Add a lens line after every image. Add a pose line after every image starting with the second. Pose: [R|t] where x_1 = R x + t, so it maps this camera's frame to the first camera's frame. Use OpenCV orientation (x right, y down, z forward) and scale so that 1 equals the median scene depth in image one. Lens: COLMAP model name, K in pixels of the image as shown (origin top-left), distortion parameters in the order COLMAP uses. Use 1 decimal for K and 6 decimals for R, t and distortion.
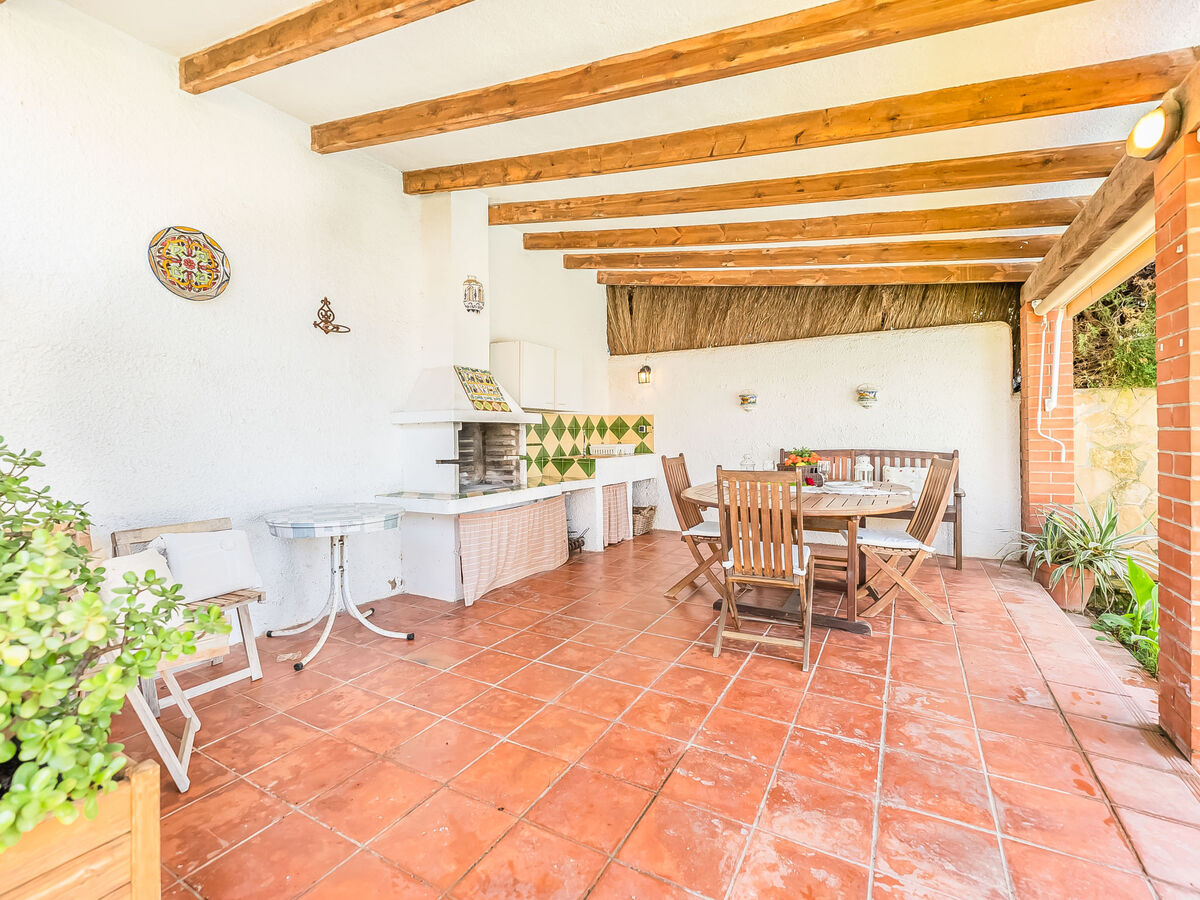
lens RADIAL K [[543.3, 0, 604.6], [0, 543.3, 433.5], [0, 0, 1]] dist [-0.003274, -0.004134]
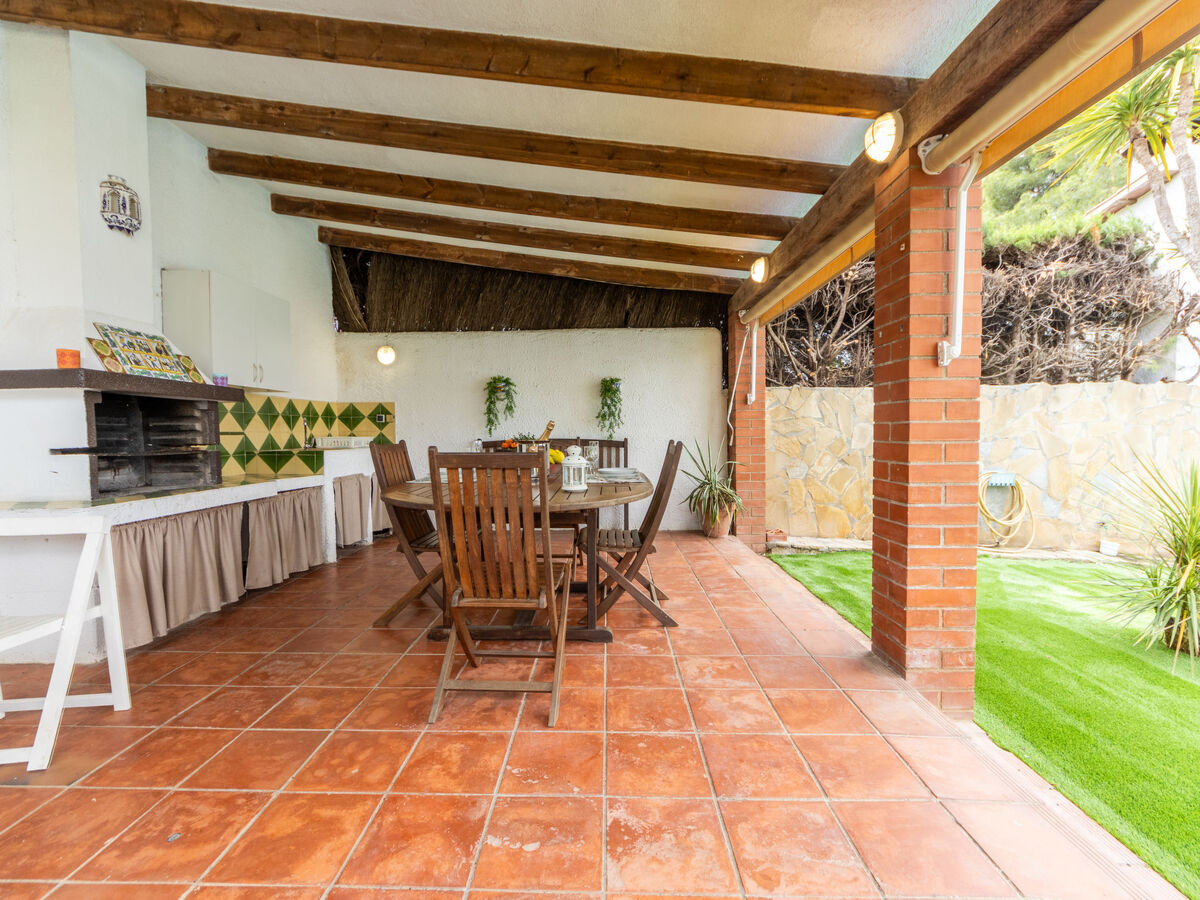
lens RADIAL K [[513.8, 0, 598.2], [0, 513.8, 454.9], [0, 0, 1]] dist [-0.004605, -0.003147]
pose [[0.880205, -0.017713, 0.474264, -0.022606], [0.000296, 0.999324, 0.036773, 0.029249], [-0.474594, -0.032228, 0.879614, 0.140951]]
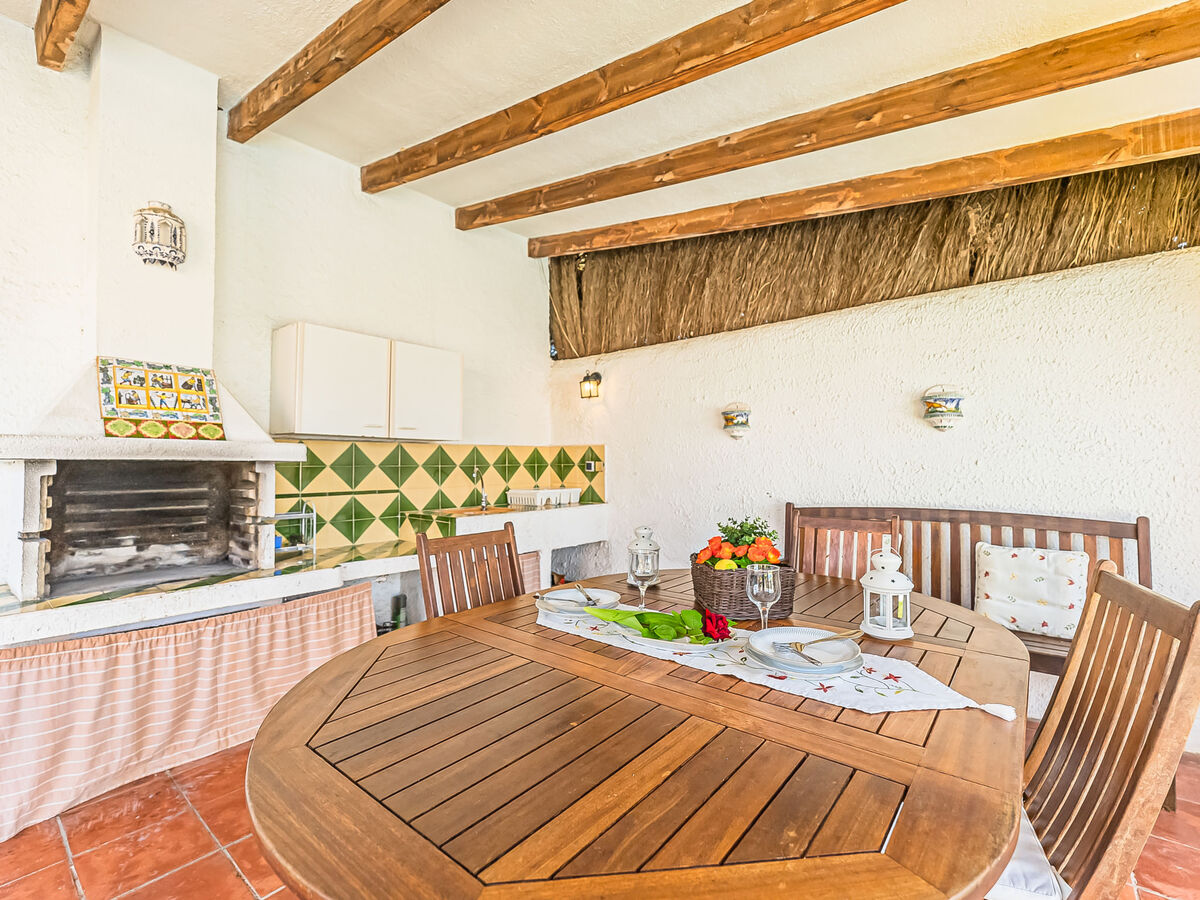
lens RADIAL K [[543.3, 0, 602.3], [0, 543.3, 445.8], [0, 0, 1]] dist [-0.003274, -0.004134]
pose [[0.984934, -0.003559, -0.172892, 0.290223], [-0.002563, 0.999378, -0.035175, -0.014598], [0.172910, 0.035089, 0.984312, 0.494574]]
